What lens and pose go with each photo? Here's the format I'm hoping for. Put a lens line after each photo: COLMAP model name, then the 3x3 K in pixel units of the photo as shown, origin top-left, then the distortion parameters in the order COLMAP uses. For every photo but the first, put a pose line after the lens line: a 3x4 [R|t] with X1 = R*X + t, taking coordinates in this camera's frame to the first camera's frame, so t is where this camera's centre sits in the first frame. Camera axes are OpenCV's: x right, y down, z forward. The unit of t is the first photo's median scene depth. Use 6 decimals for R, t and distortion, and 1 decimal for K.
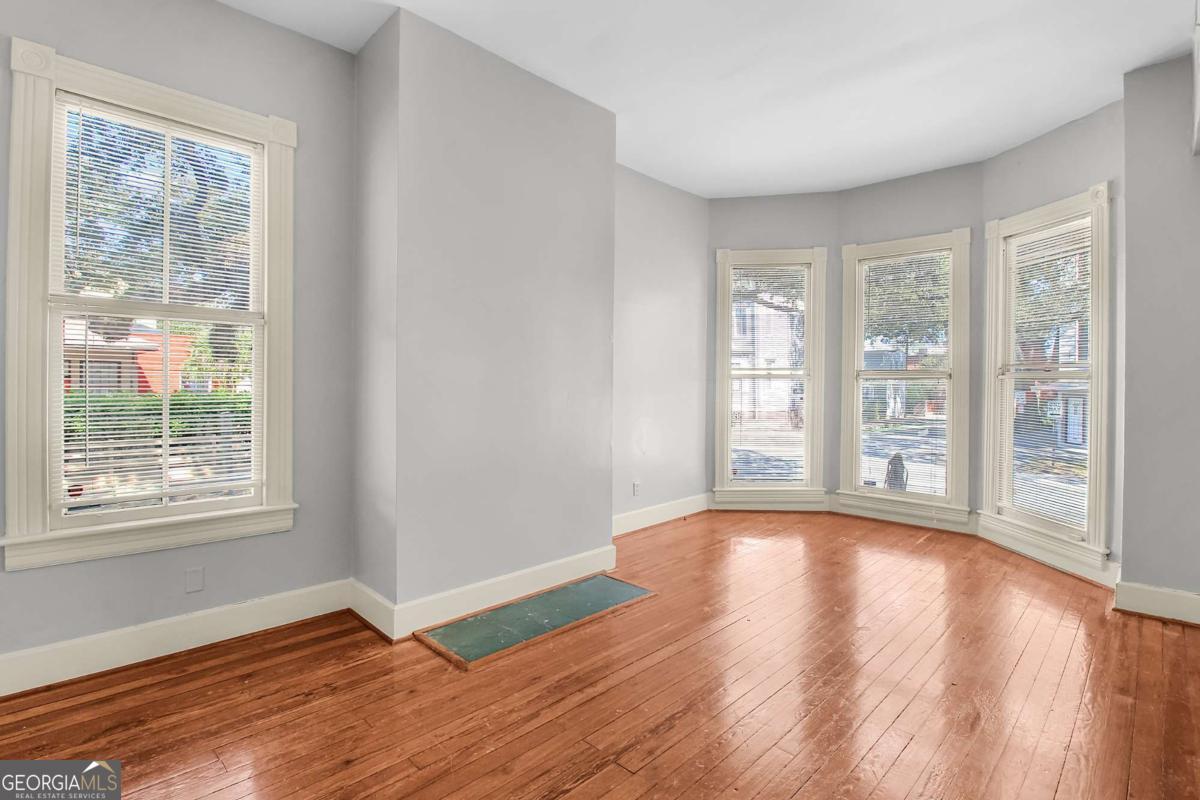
lens RADIAL K [[564.4, 0, 602.9], [0, 564.4, 388.1], [0, 0, 1]] dist [0.000054, -0.016362]
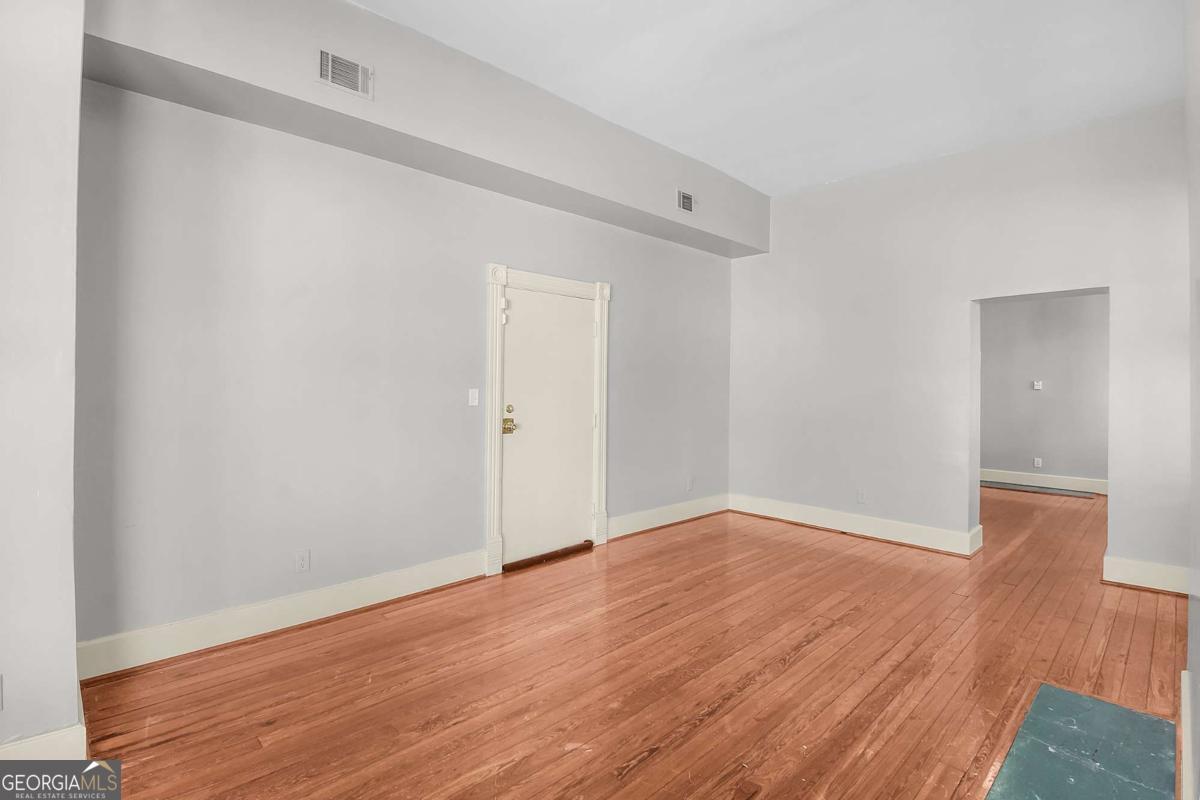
lens RADIAL K [[561.8, 0, 594.9], [0, 561.8, 381.0], [0, 0, 1]] dist [0.001351, -0.014467]
pose [[-0.999398, -0.017681, 0.029856, 0.273766], [-0.017582, 0.999839, 0.003558, -0.008972], [-0.029914, 0.003031, -0.999548, 1.071842]]
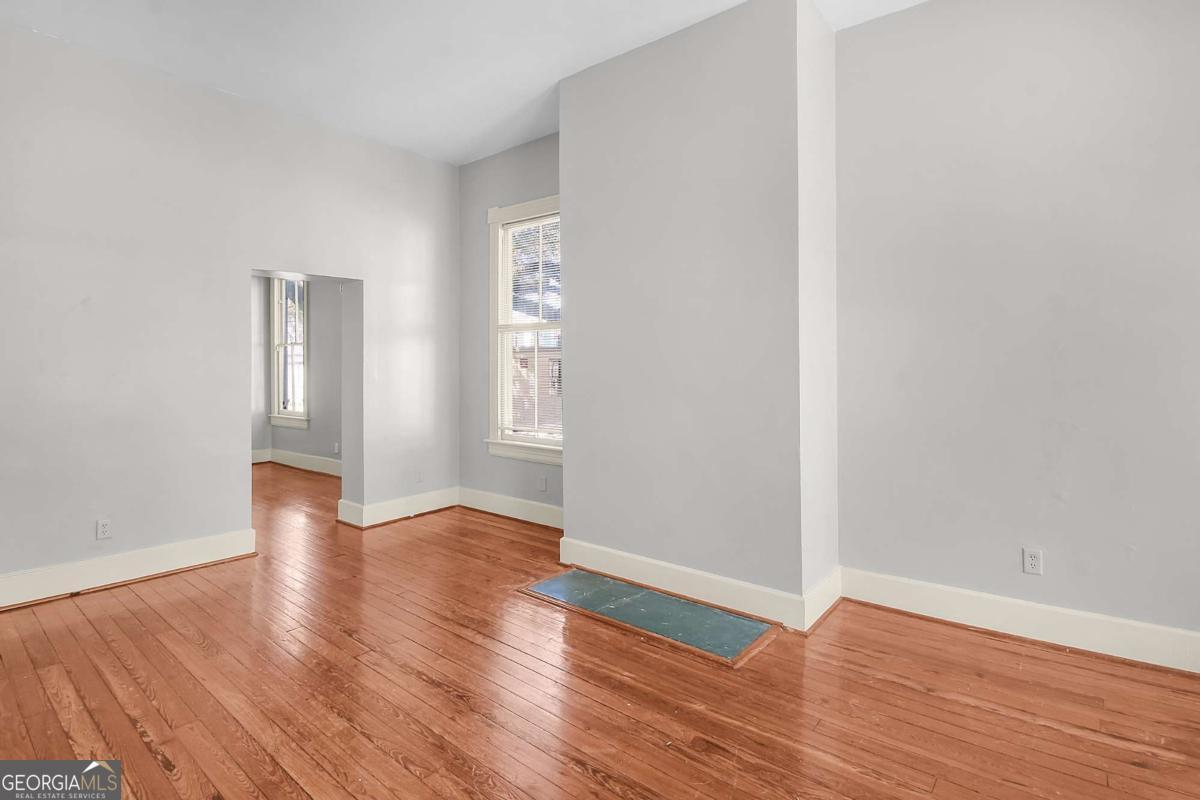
lens RADIAL K [[585.3, 0, 608.1], [0, 585.3, 359.1], [0, 0, 1]] dist [0.001855, -0.013851]
pose [[0.099029, -0.021482, -0.994853, 0.593262], [-0.001702, 0.999762, -0.021757, 0.002779], [0.995083, 0.003848, 0.098968, 0.573791]]
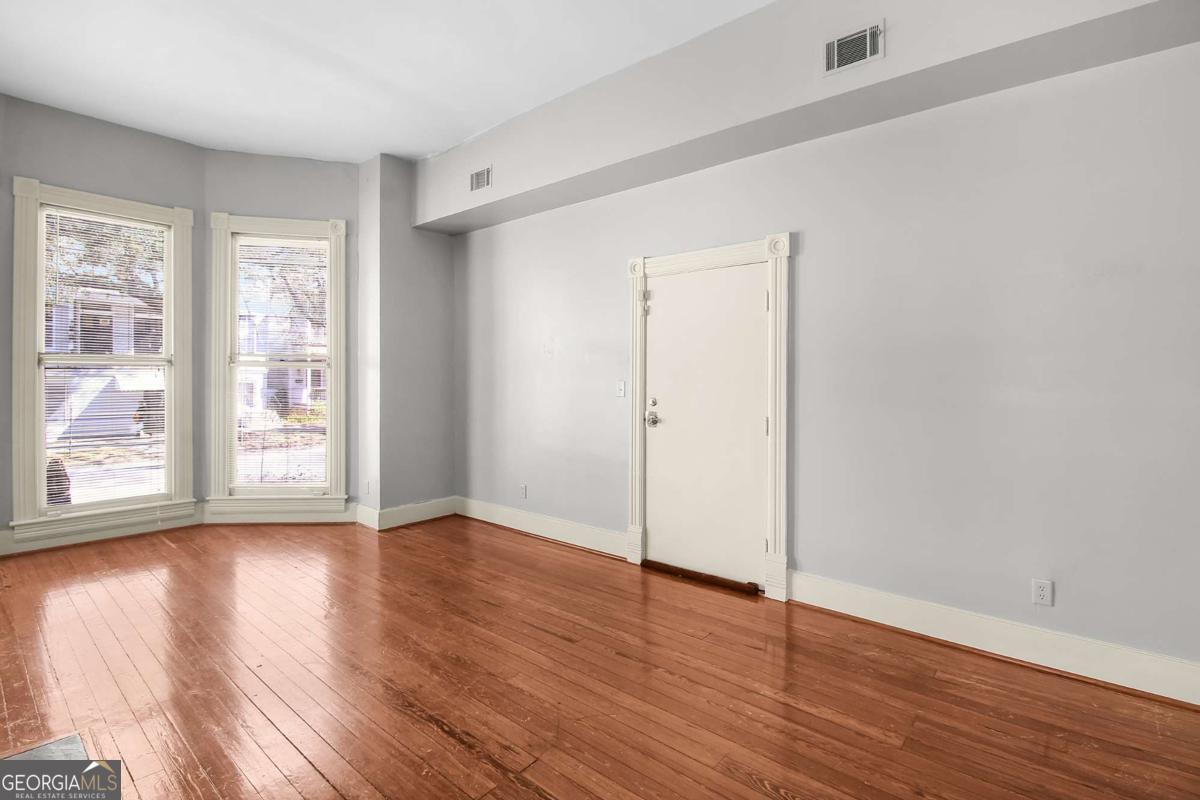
lens RADIAL K [[560.7, 0, 600.3], [0, 560.7, 381.1], [0, 0, 1]] dist [-0.000706, -0.014283]
pose [[-0.077909, -0.018602, 0.996787, -0.375365], [0.001445, 0.999823, 0.018772, -0.007876], [-0.996959, 0.002903, -0.077868, 0.379091]]
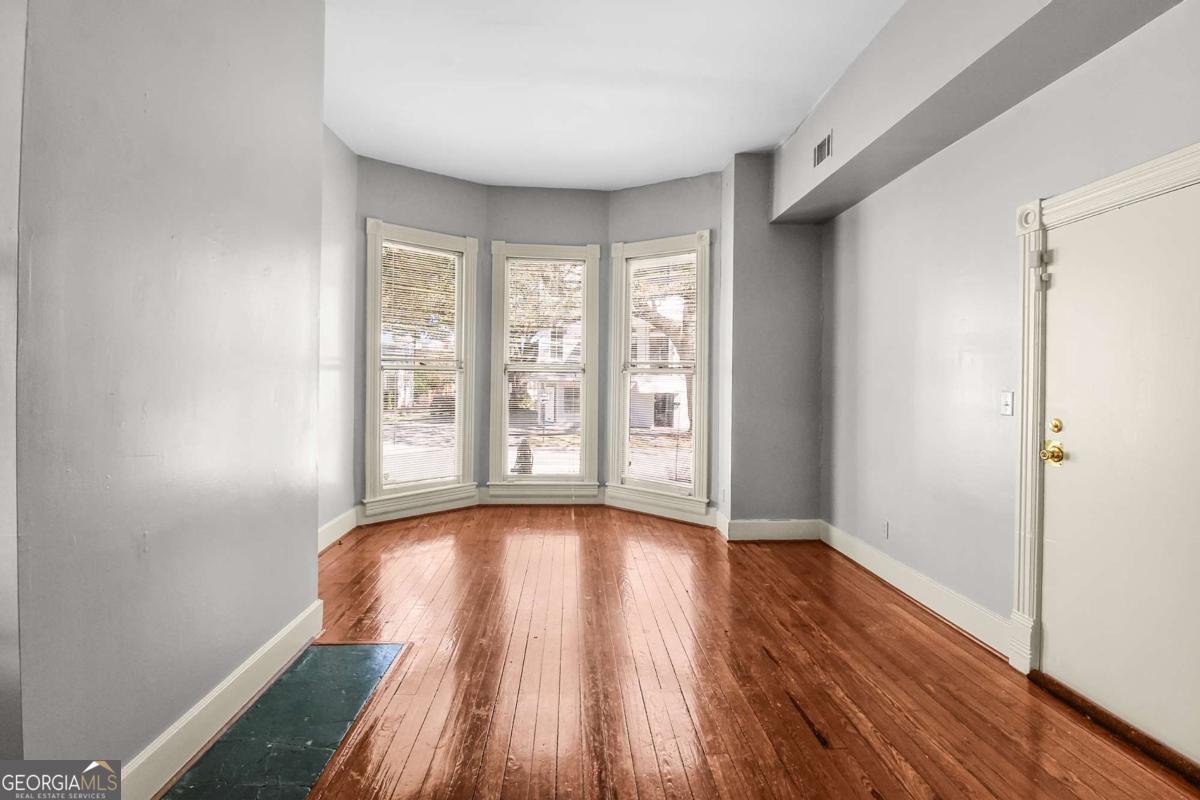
lens RADIAL K [[560.1, 0, 601.5], [0, 560.1, 384.8], [0, 0, 1]] dist [-0.000353, -0.021489]
pose [[0.670388, -0.008060, 0.741967, -0.223542], [-0.000036, 0.999941, 0.010895, -0.005082], [-0.742011, -0.007331, 0.670348, 0.209608]]
